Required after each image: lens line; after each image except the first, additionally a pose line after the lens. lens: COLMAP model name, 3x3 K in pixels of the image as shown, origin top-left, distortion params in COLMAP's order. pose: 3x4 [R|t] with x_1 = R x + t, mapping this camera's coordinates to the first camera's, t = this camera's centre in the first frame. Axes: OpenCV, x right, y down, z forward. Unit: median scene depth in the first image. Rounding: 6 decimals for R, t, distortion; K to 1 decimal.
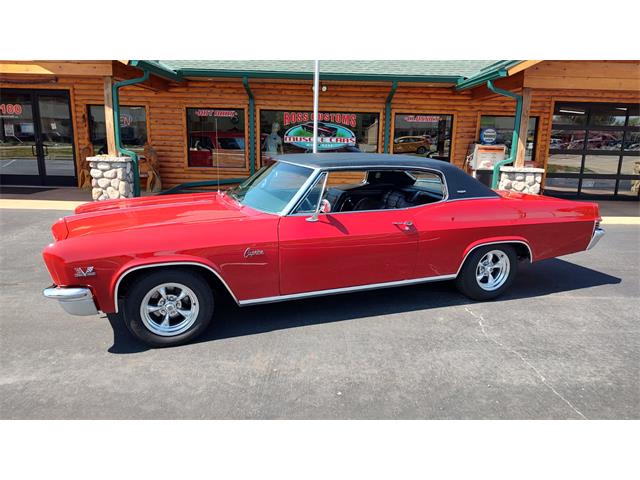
lens RADIAL K [[463.6, 0, 320.9], [0, 463.6, 239.5], [0, 0, 1]] dist [0.009451, -0.008911]
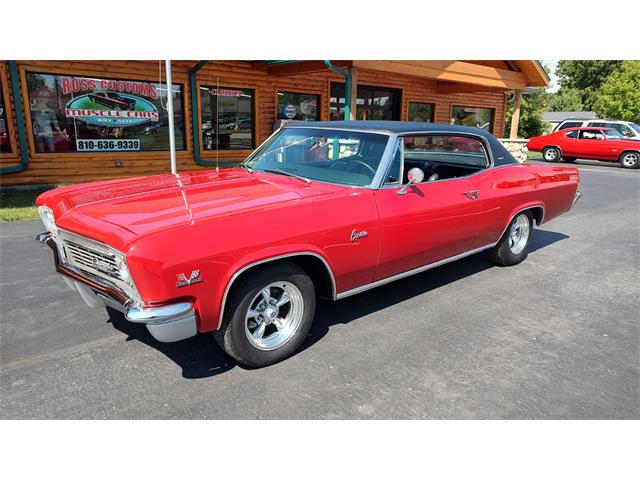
lens RADIAL K [[467.1, 0, 324.8], [0, 467.1, 238.5], [0, 0, 1]] dist [0.002218, -0.005928]
pose [[0.754926, -0.160213, 0.635940, -0.287553], [0.138508, 0.986778, 0.084176, -0.019136], [-0.641017, 0.024536, 0.767134, 0.149669]]
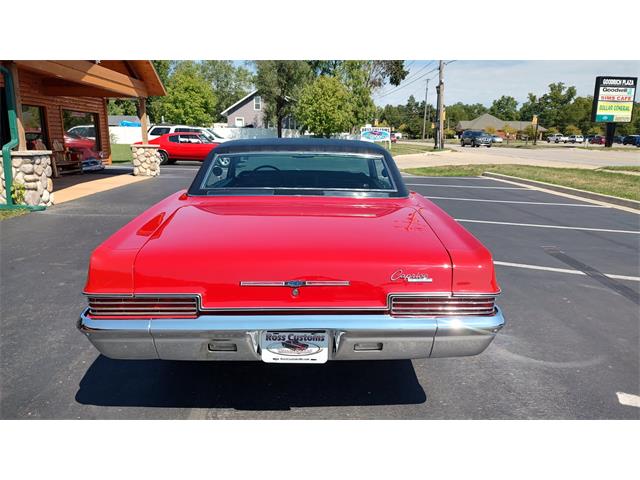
lens RADIAL K [[461.5, 0, 334.9], [0, 461.5, 238.3], [0, 0, 1]] dist [0.003861, -0.000845]
pose [[-0.078685, -0.234523, 0.968921, -0.426280], [0.196670, 0.949181, 0.245716, -0.073089], [-0.977307, 0.209892, -0.028563, 0.359458]]
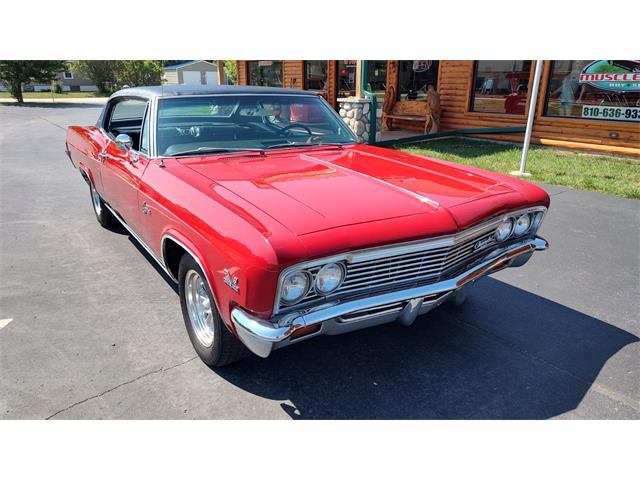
lens RADIAL K [[459.1, 0, 320.0], [0, 459.1, 240.0], [0, 0, 1]] dist [0.005728, -0.004152]
pose [[0.591895, 0.240206, -0.769390, 0.325271], [-0.160507, 0.970569, 0.179536, -0.025265], [0.789872, 0.017226, 0.613030, 0.207317]]
